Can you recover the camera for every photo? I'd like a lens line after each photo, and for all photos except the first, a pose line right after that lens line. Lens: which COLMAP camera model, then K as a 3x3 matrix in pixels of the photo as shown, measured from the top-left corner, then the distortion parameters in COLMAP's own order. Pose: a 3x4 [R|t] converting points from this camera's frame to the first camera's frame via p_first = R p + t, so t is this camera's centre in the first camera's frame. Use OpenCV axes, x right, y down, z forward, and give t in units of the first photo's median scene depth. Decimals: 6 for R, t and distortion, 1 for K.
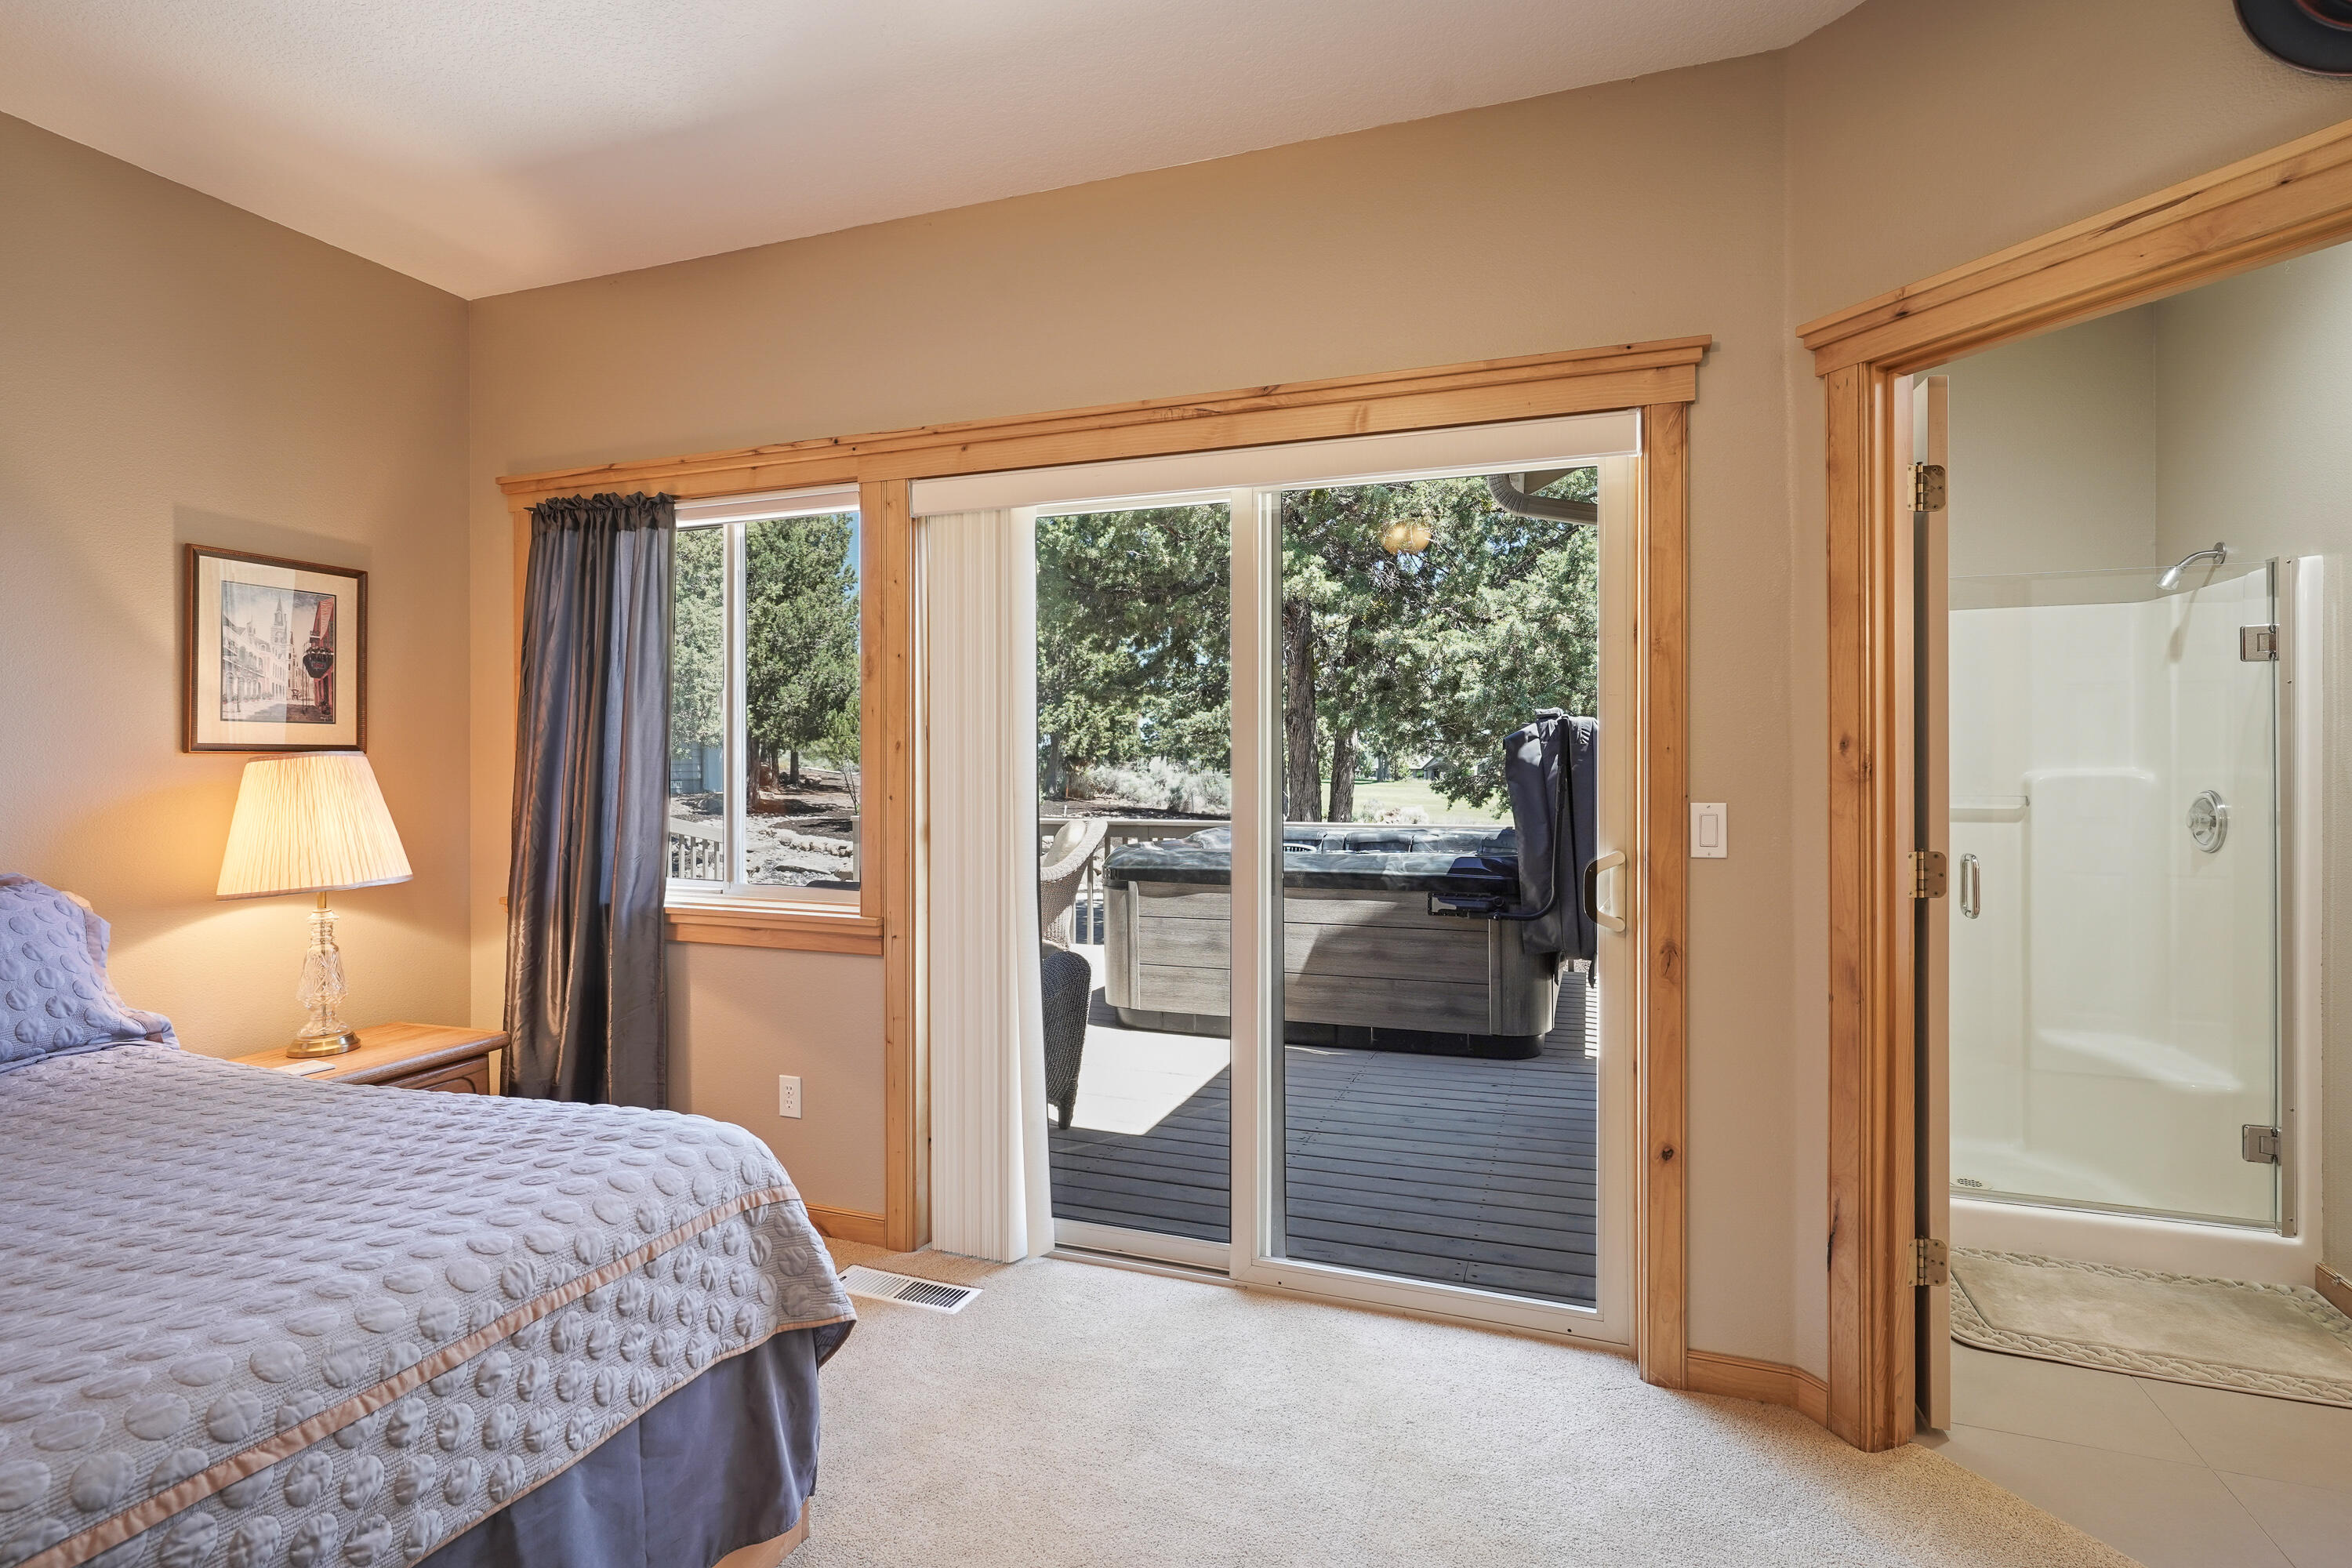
lens RADIAL K [[1167.9, 0, 1168.6], [0, 1167.9, 750.4], [0, 0, 1]] dist [-0.008874, 0.007242]
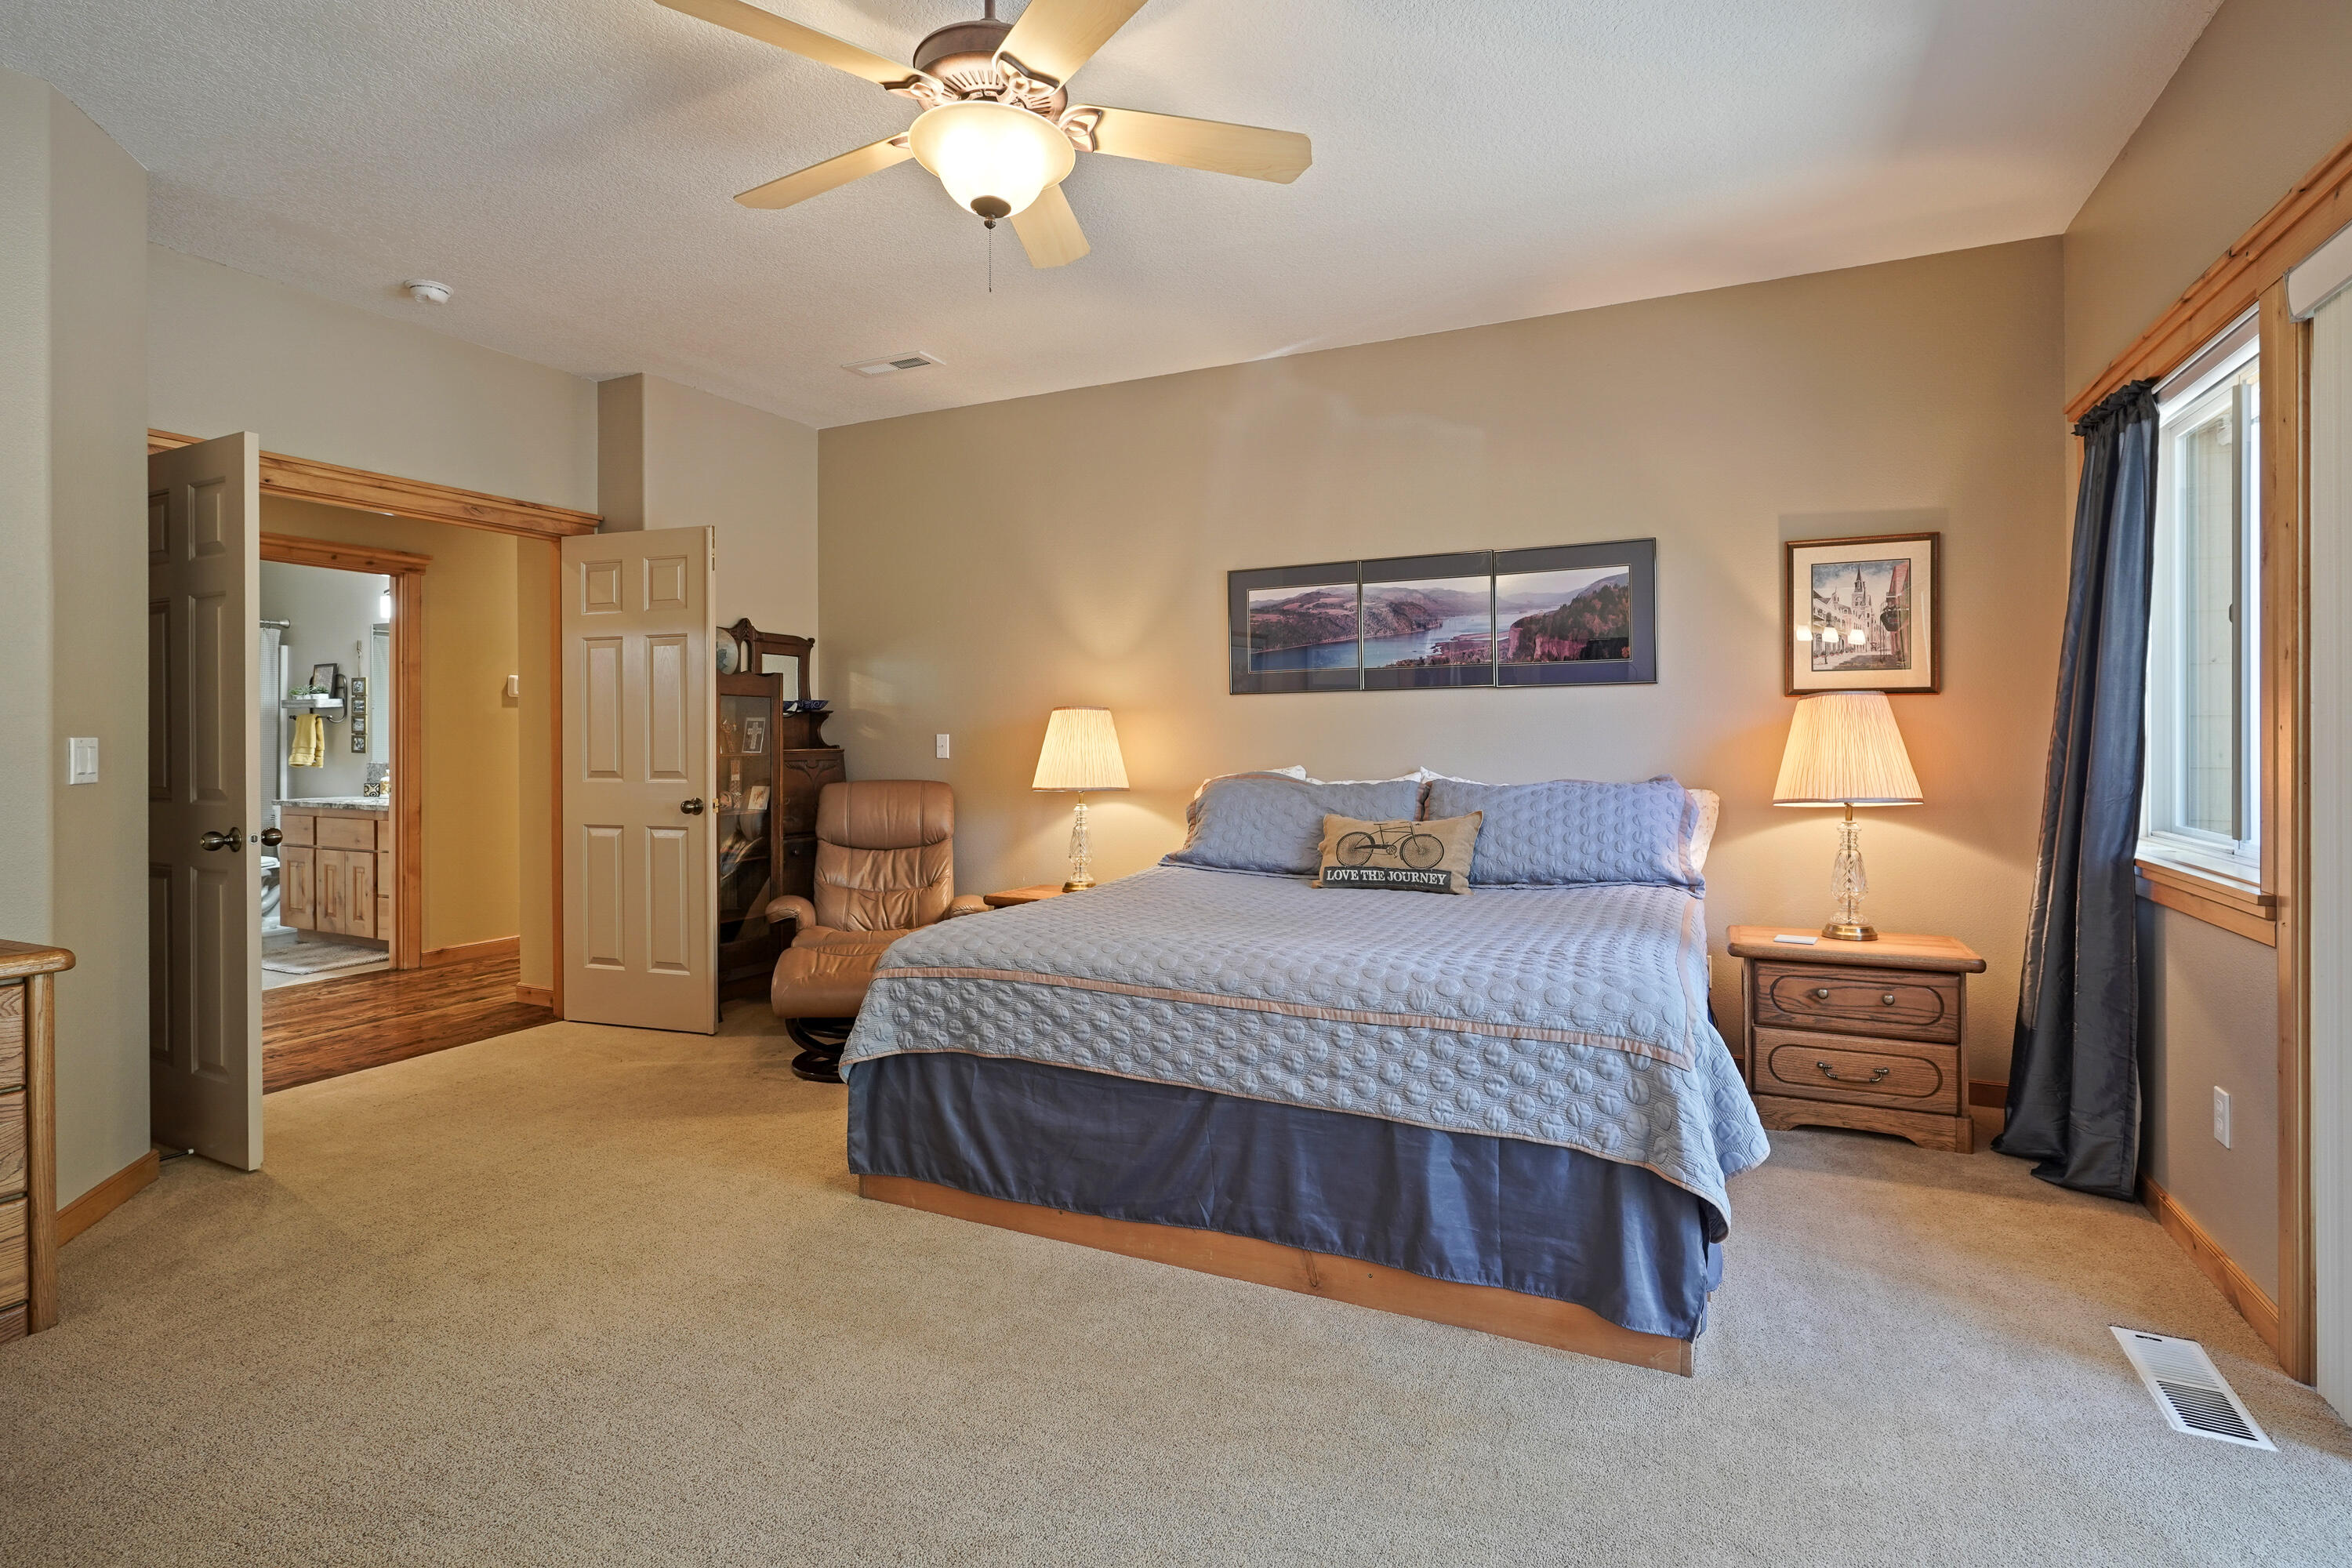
lens RADIAL K [[1167.9, 0, 1168.6], [0, 1167.9, 750.4], [0, 0, 1]] dist [-0.008874, 0.007242]
pose [[-0.109553, 0.012166, -0.993907, 0.753084], [0.007670, 0.999906, 0.011394, 0.056558], [0.993951, -0.006375, -0.109636, 0.567159]]
